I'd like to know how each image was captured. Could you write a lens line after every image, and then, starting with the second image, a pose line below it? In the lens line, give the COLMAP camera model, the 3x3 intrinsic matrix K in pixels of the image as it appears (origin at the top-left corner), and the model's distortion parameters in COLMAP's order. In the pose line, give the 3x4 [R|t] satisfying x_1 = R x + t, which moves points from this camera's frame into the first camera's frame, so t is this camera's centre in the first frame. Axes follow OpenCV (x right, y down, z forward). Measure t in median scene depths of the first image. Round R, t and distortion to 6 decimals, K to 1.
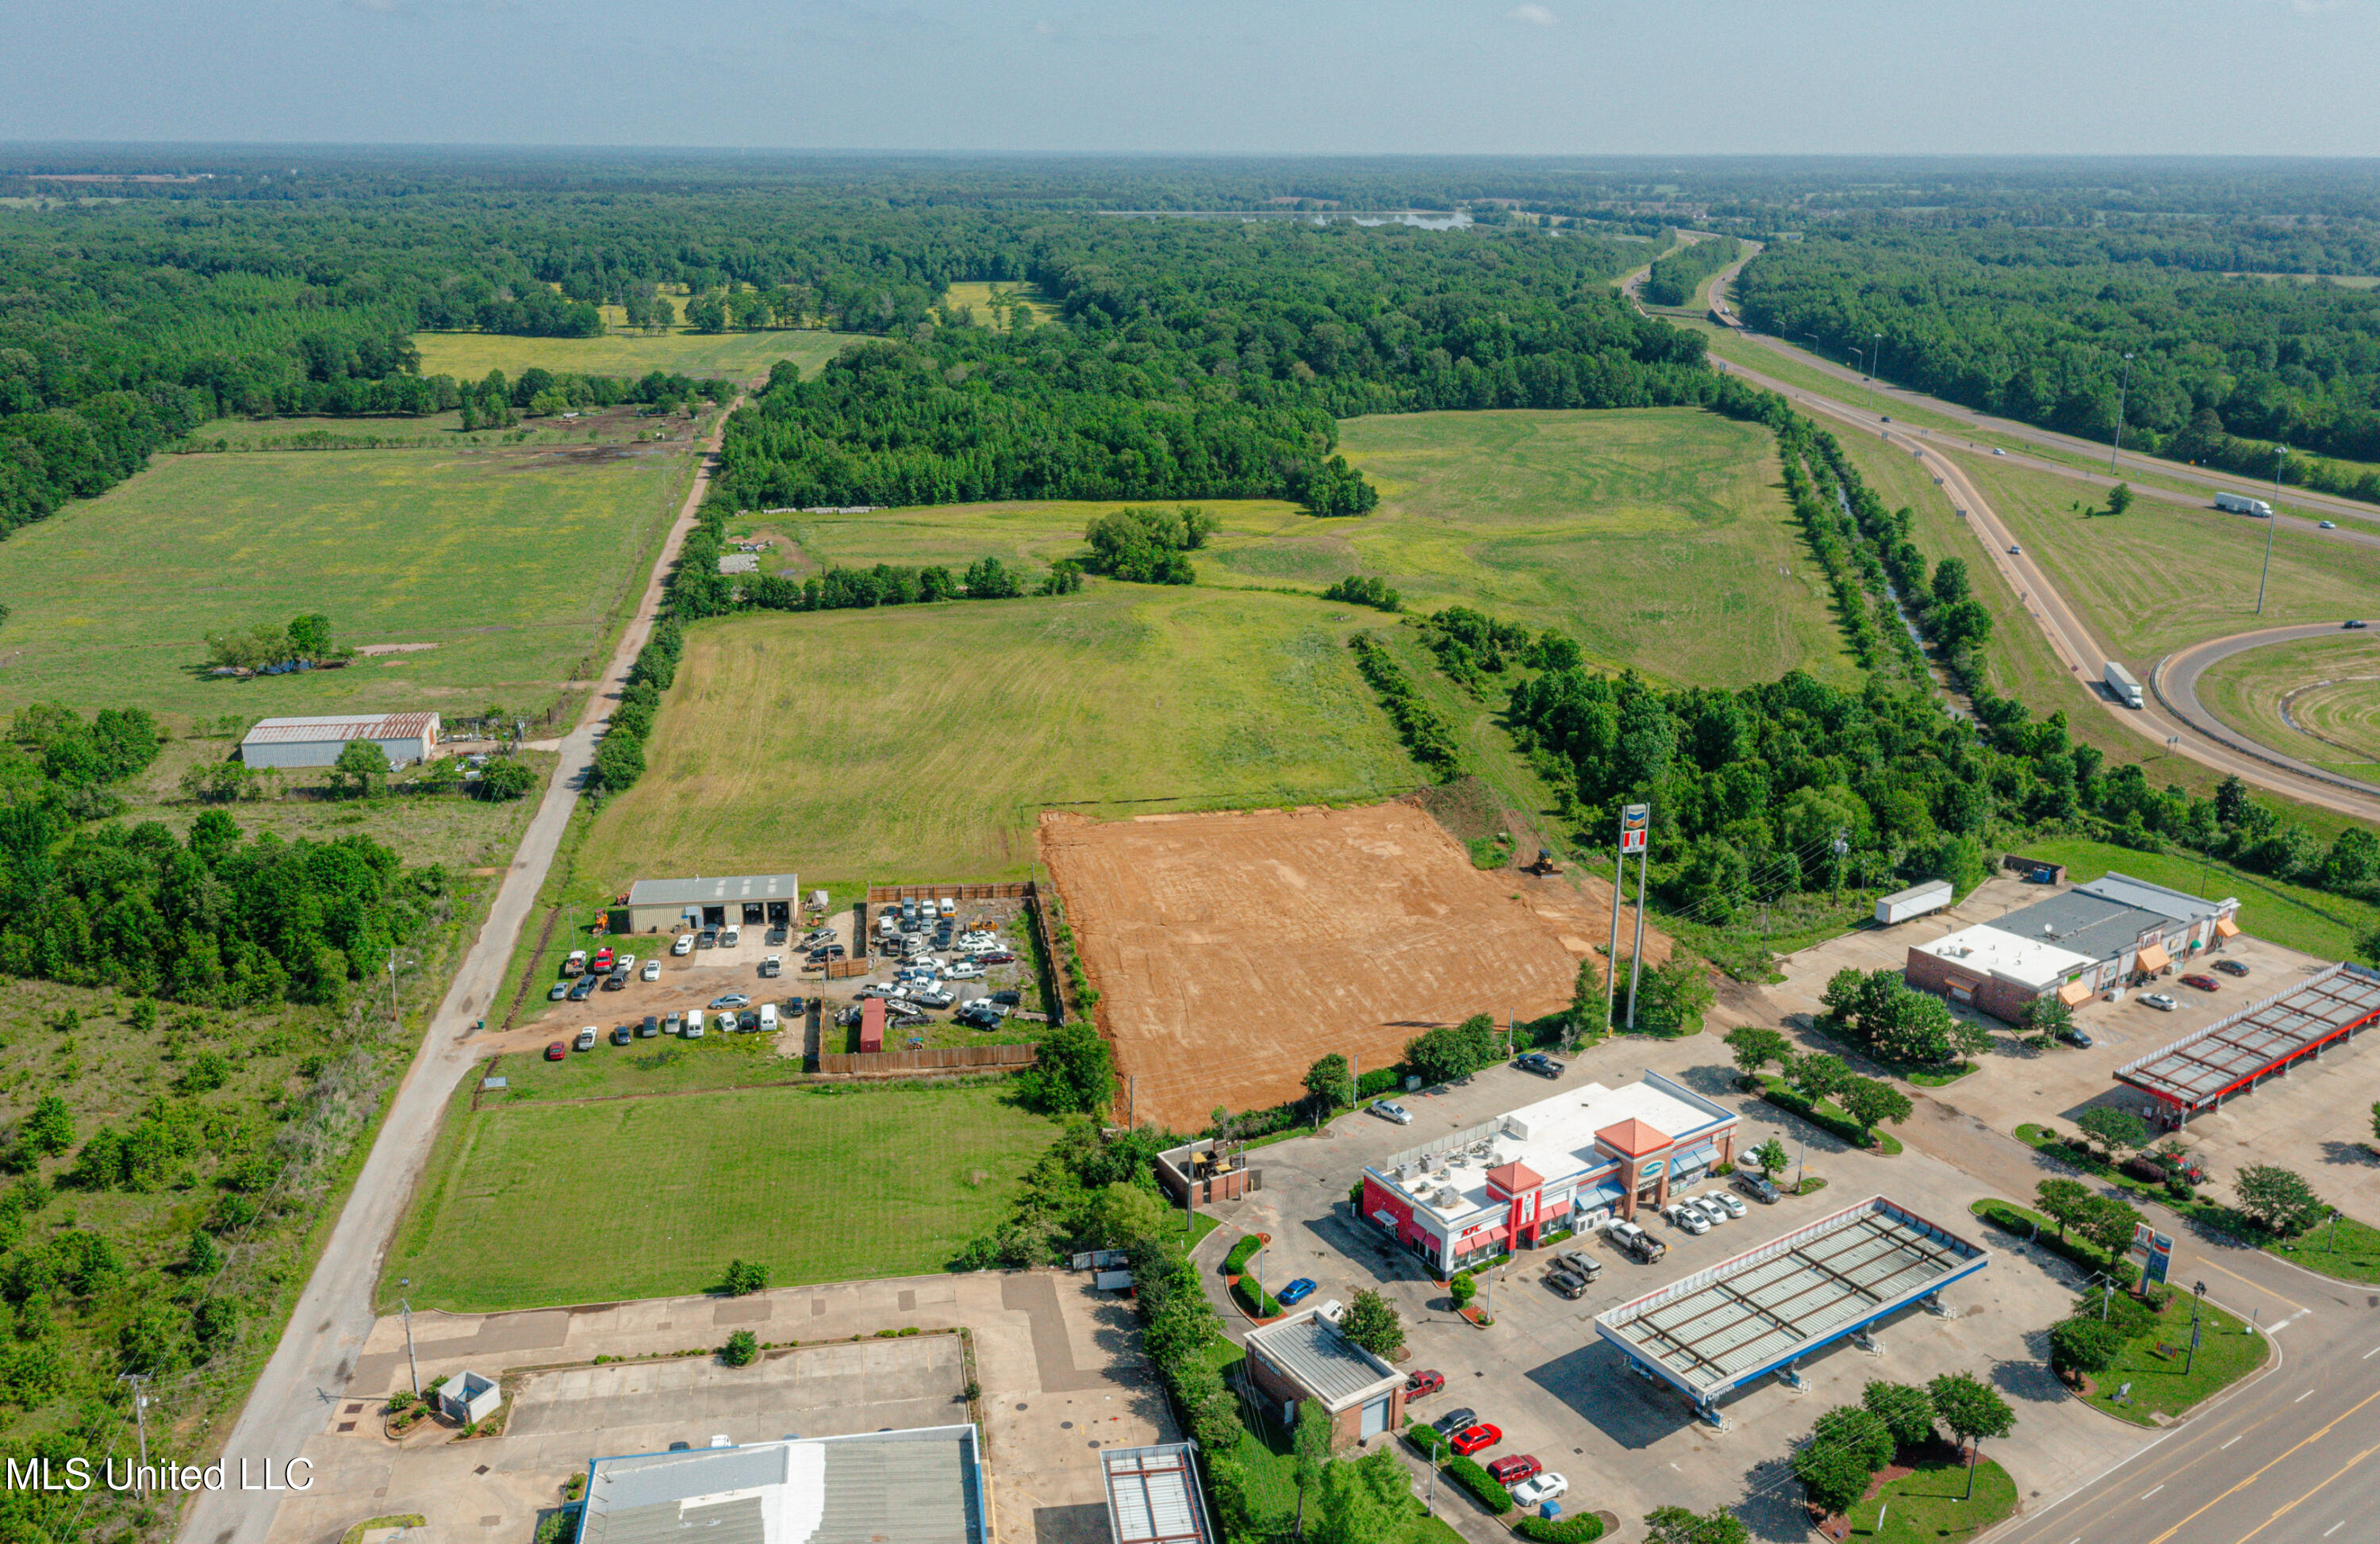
lens RADIAL K [[1896.4, 0, 1194.0], [0, 1896.4, 773.4], [0, 0, 1]] dist [0.008166, -0.006298]
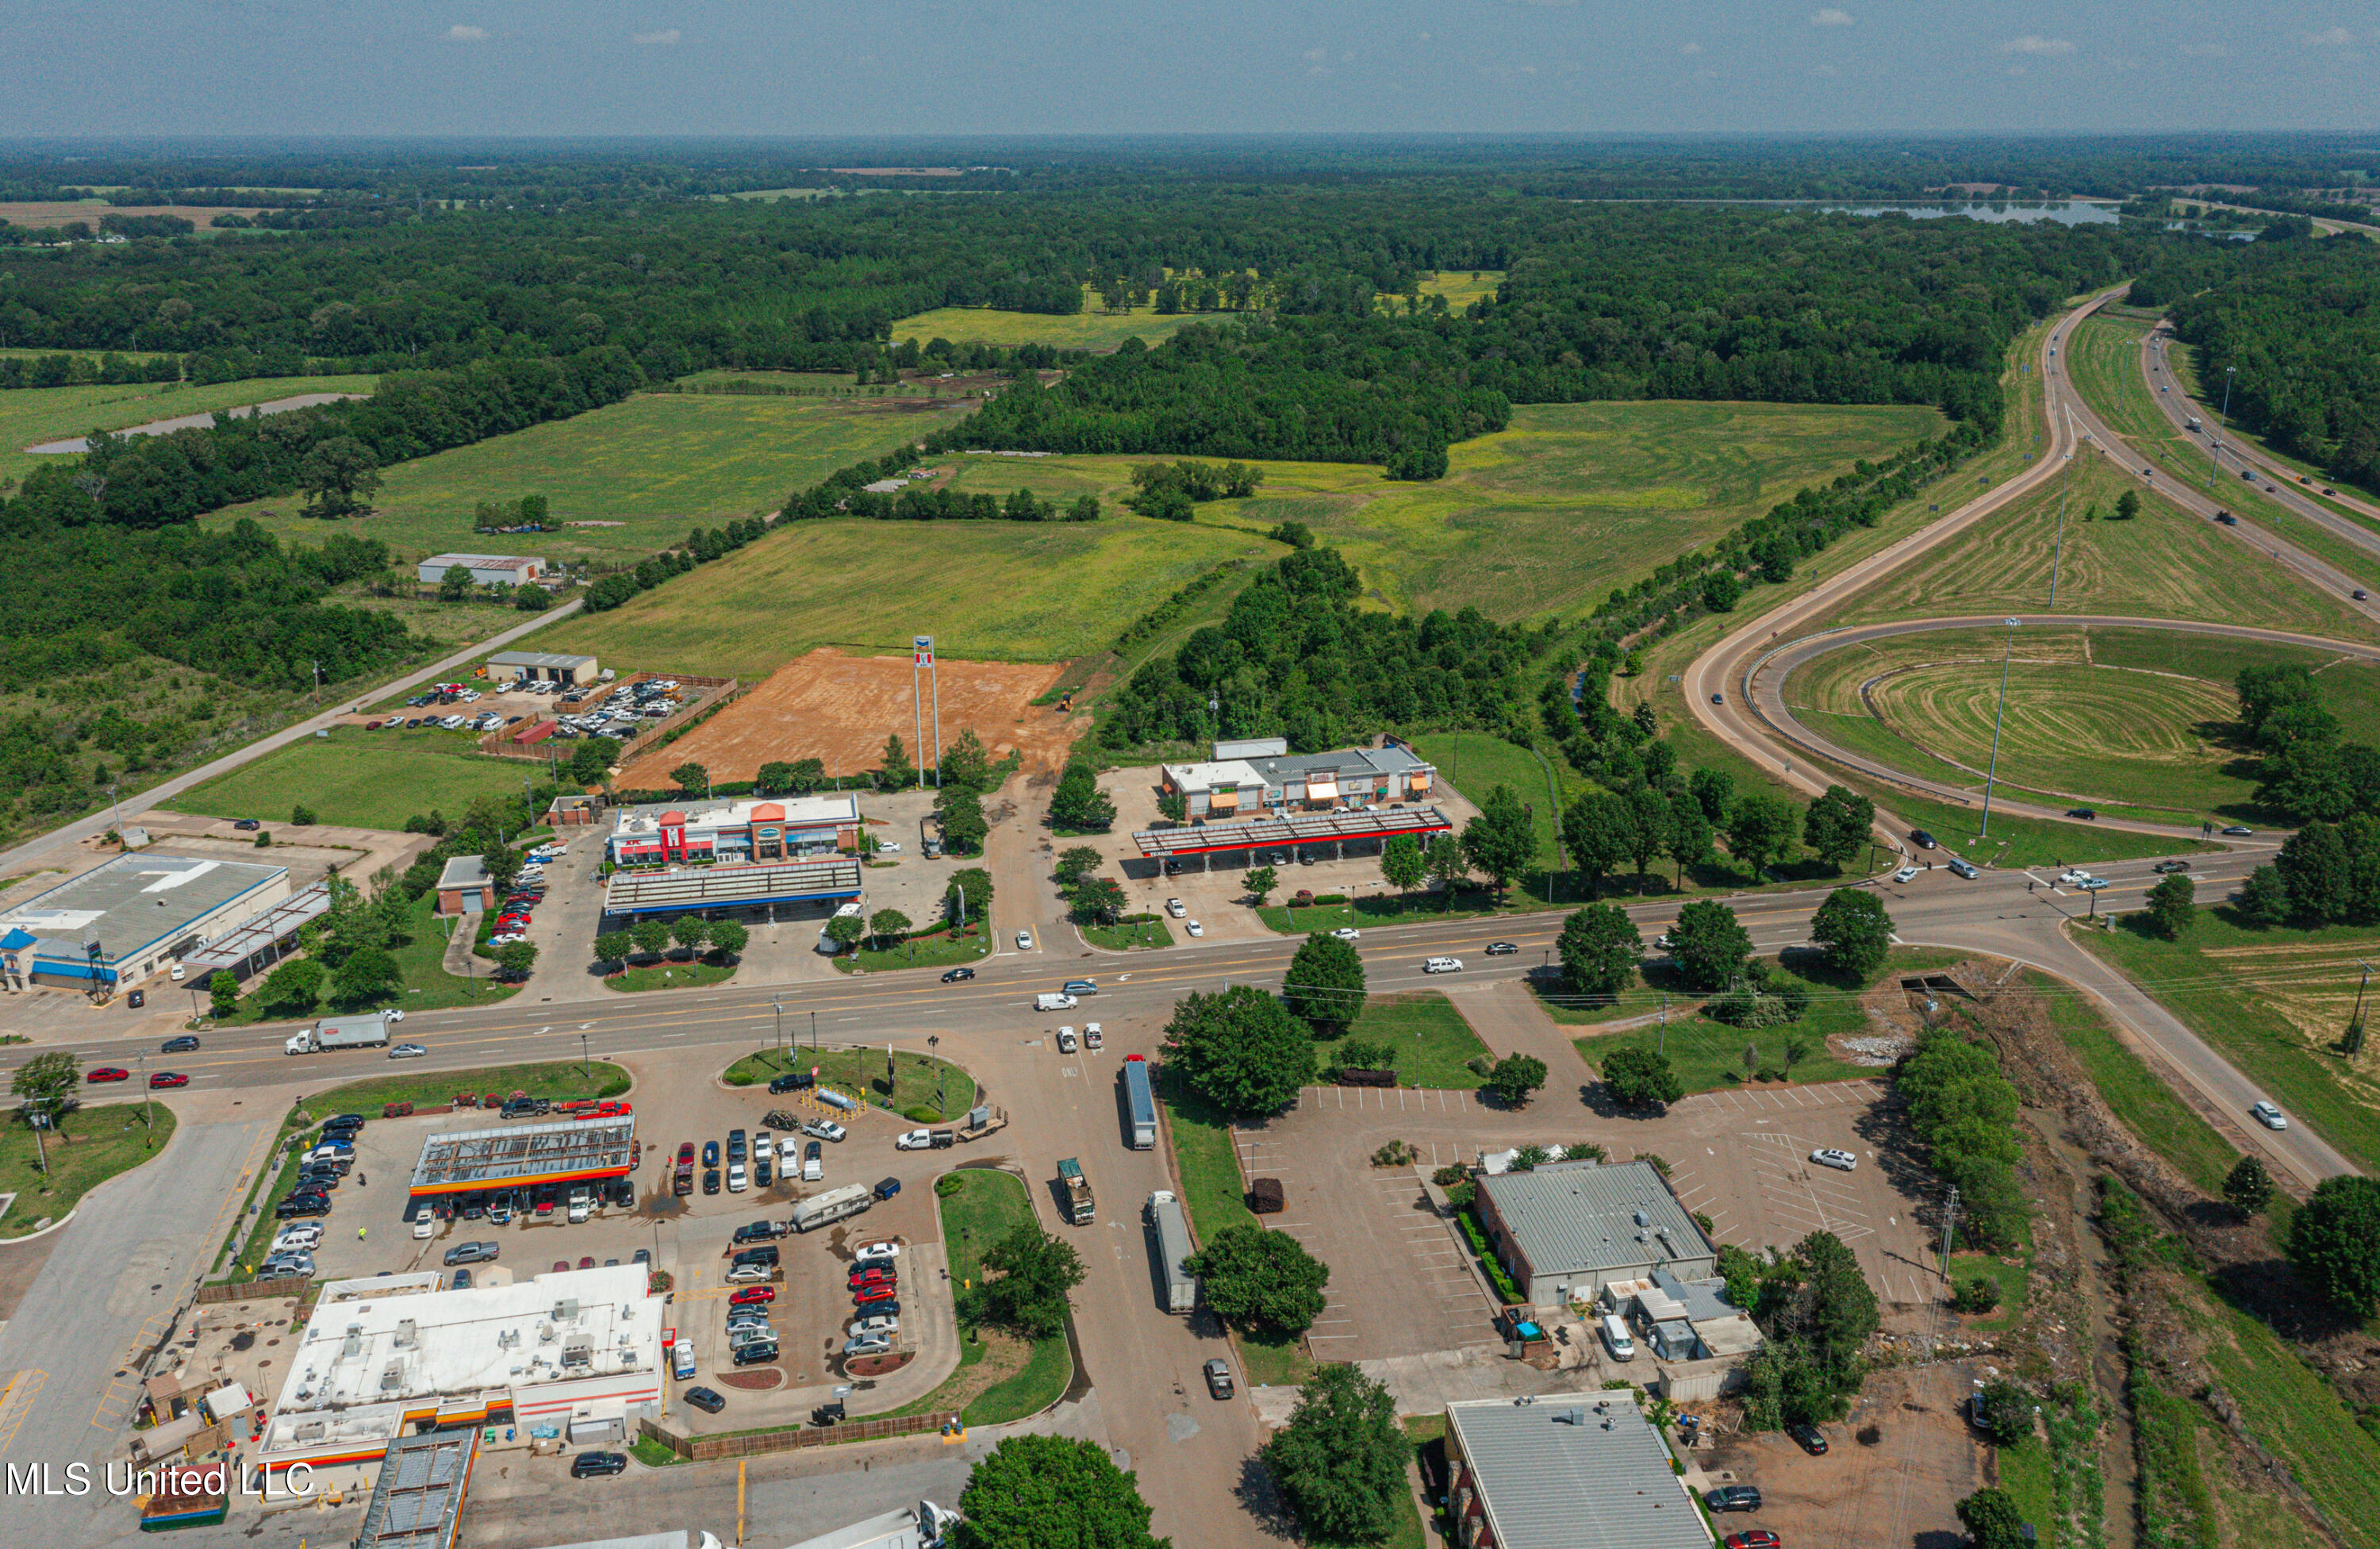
lens RADIAL K [[1859.0, 0, 1203.3], [0, 1859.0, 740.3], [0, 0, 1]] dist [0.003344, 0.003725]
pose [[0.928556, 0.104775, -0.356099, 0.494515], [-0.105392, 0.994273, 0.017727, 0.024455], [0.355917, 0.021070, 0.934280, -0.167254]]
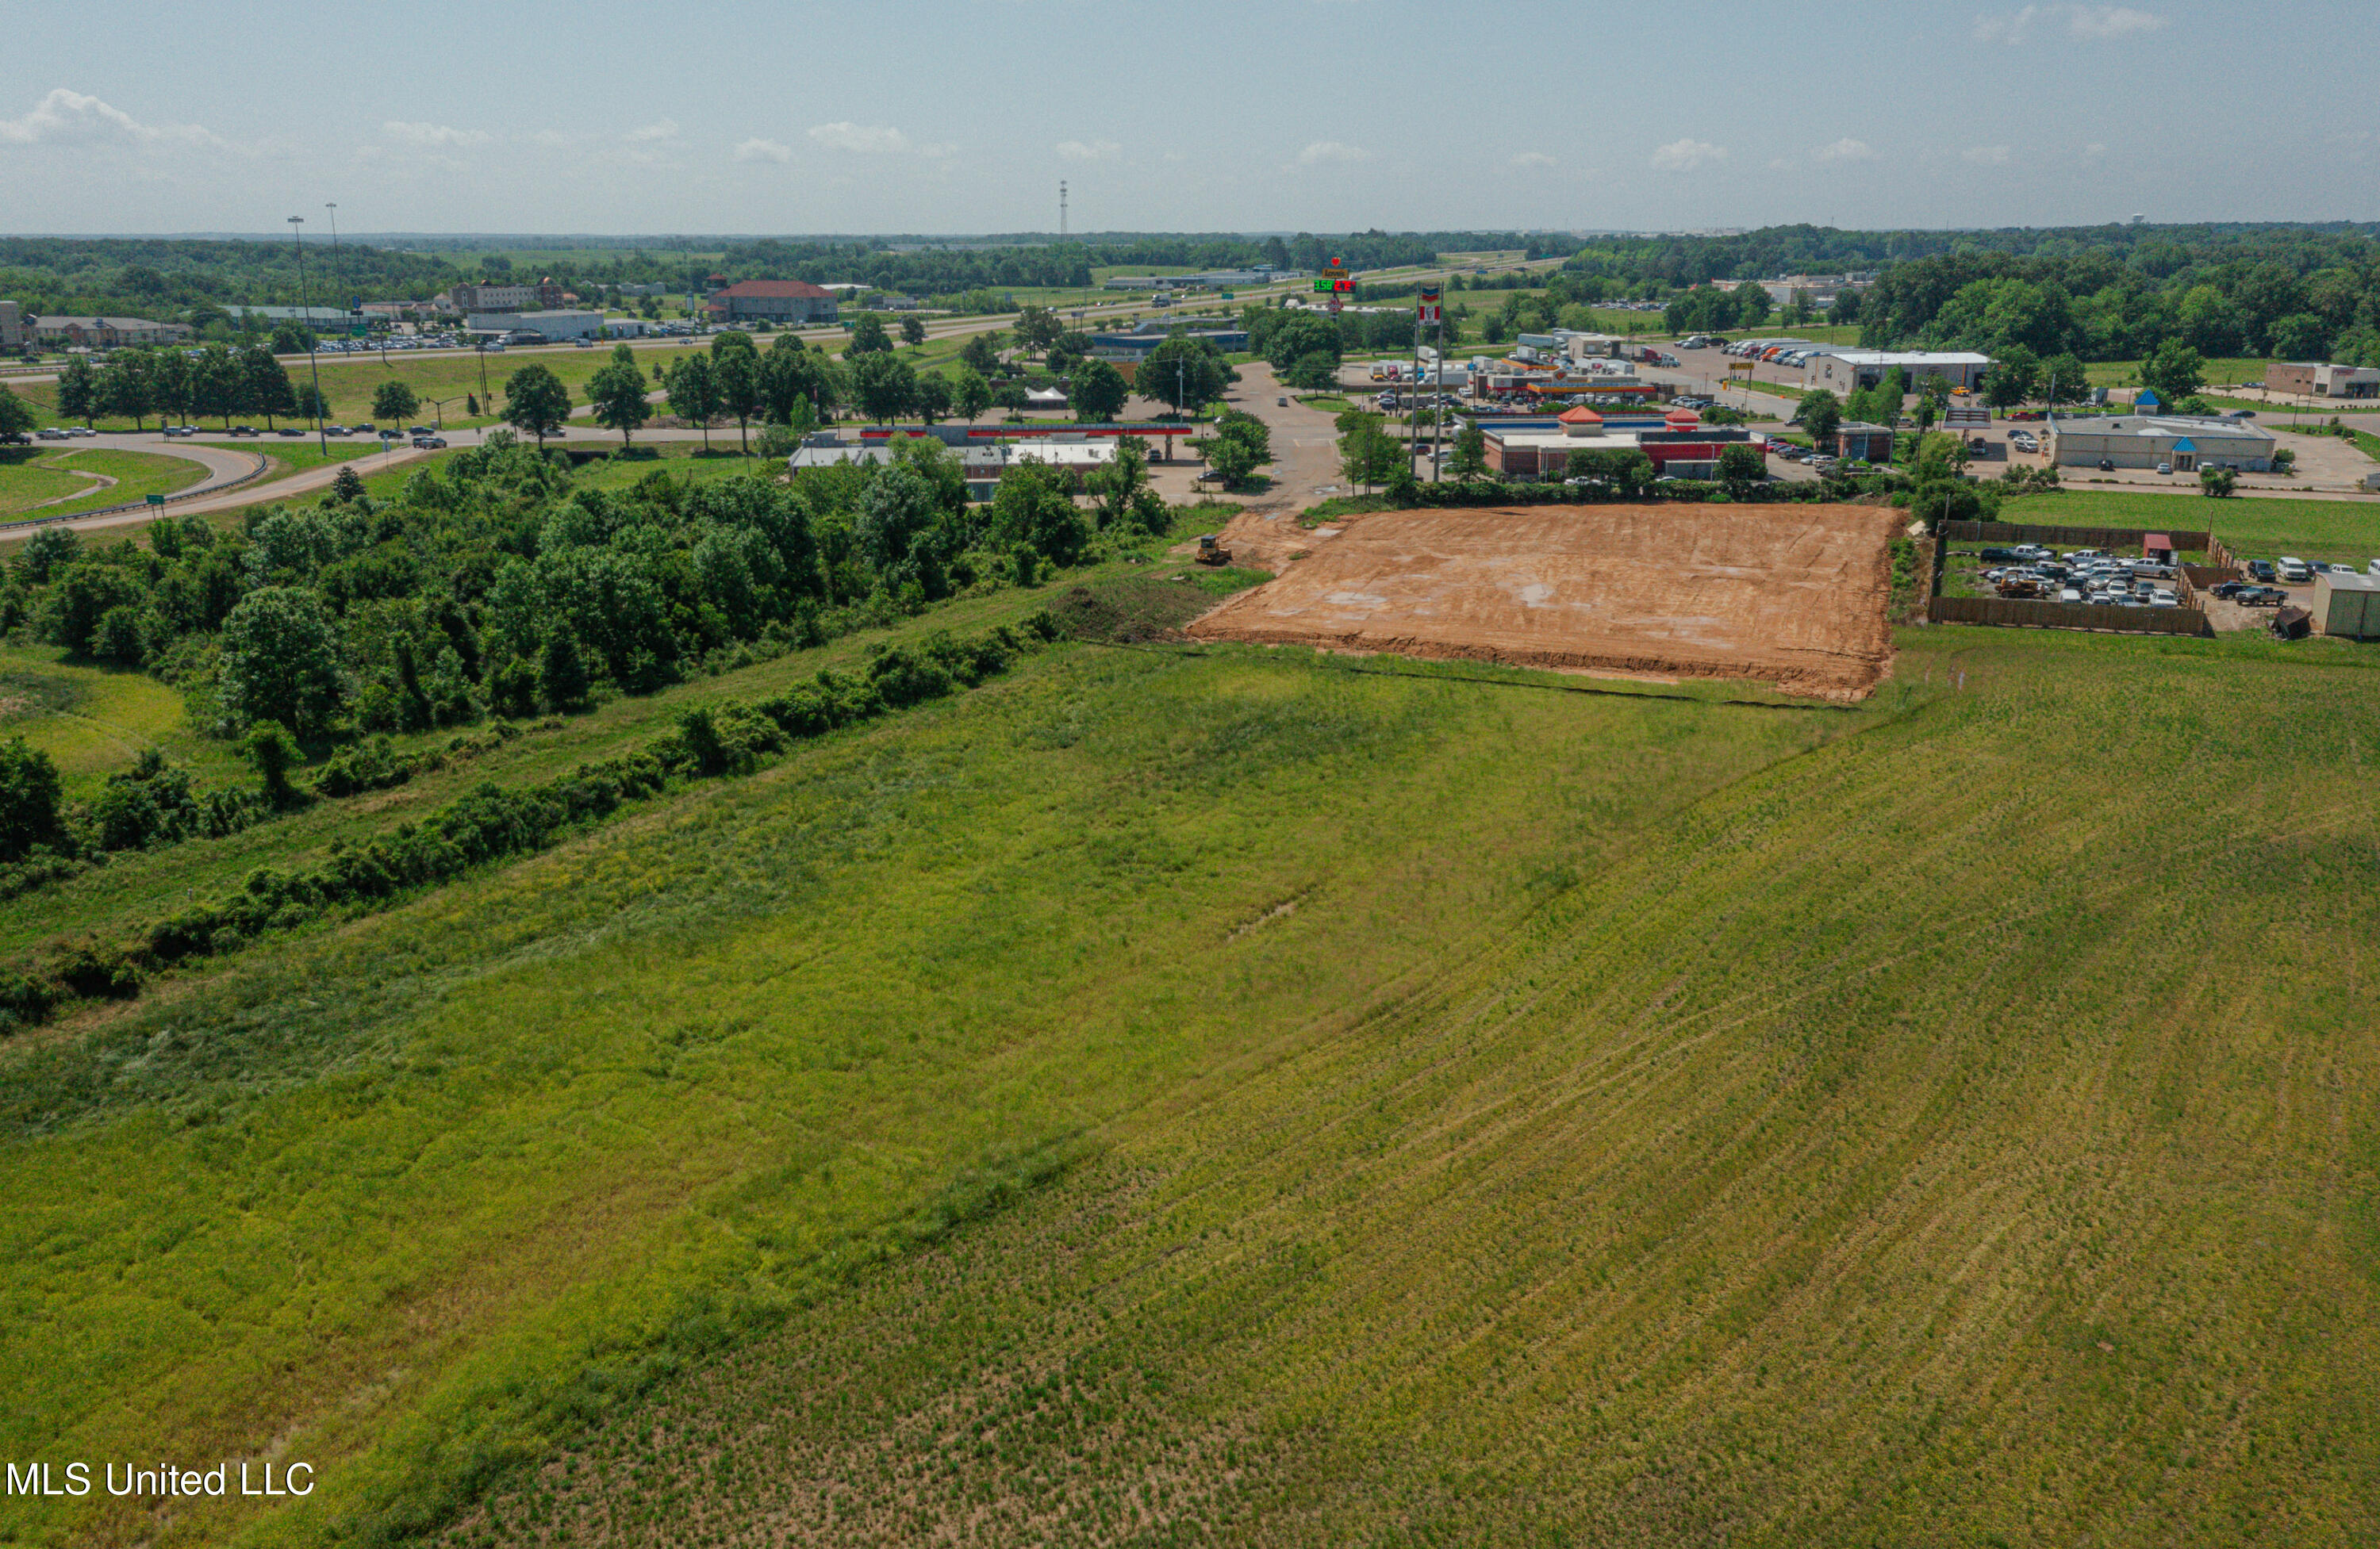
lens RADIAL K [[1845.1, 0, 1194.6], [0, 1845.1, 780.5], [0, 0, 1]] dist [0.007478, -0.013968]
pose [[-0.854216, -0.148786, 0.498175, -0.121312], [0.162707, 0.833549, 0.527941, -0.169698], [-0.493803, 0.532032, -0.687823, 0.989806]]
